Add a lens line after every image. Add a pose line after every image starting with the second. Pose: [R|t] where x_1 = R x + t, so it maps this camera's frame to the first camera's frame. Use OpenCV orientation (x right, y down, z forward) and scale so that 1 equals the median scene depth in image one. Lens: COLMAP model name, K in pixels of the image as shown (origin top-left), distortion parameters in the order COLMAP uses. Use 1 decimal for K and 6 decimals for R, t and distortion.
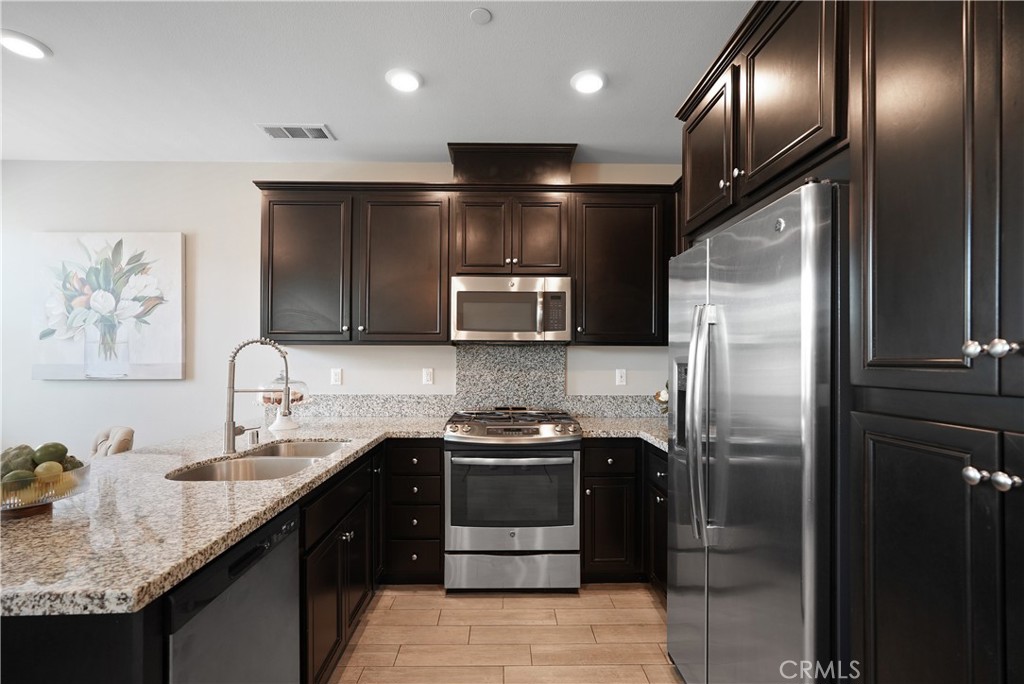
lens RADIAL K [[465.4, 0, 510.2], [0, 465.4, 359.2], [0, 0, 1]] dist [-0.004487, 0.000810]
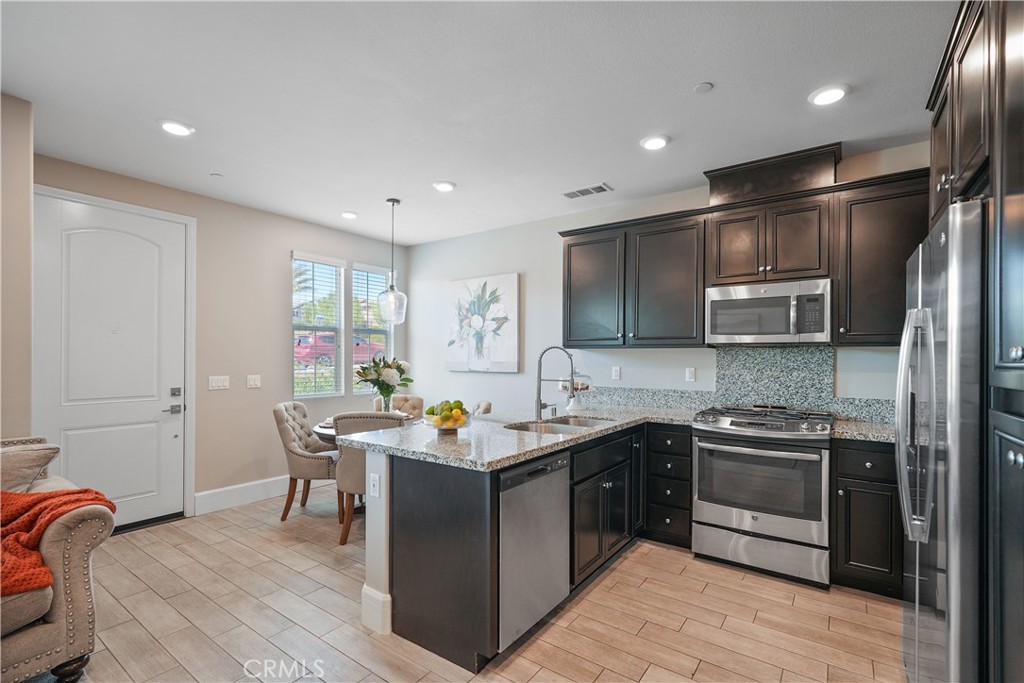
lens RADIAL K [[465.4, 0, 510.2], [0, 465.4, 358.7], [0, 0, 1]] dist [-0.004487, 0.000810]
pose [[0.796445, 0.003846, -0.604699, 0.193728], [-0.003606, 0.999992, 0.001610, -0.002885], [0.604701, 0.000898, 0.796452, -0.219305]]
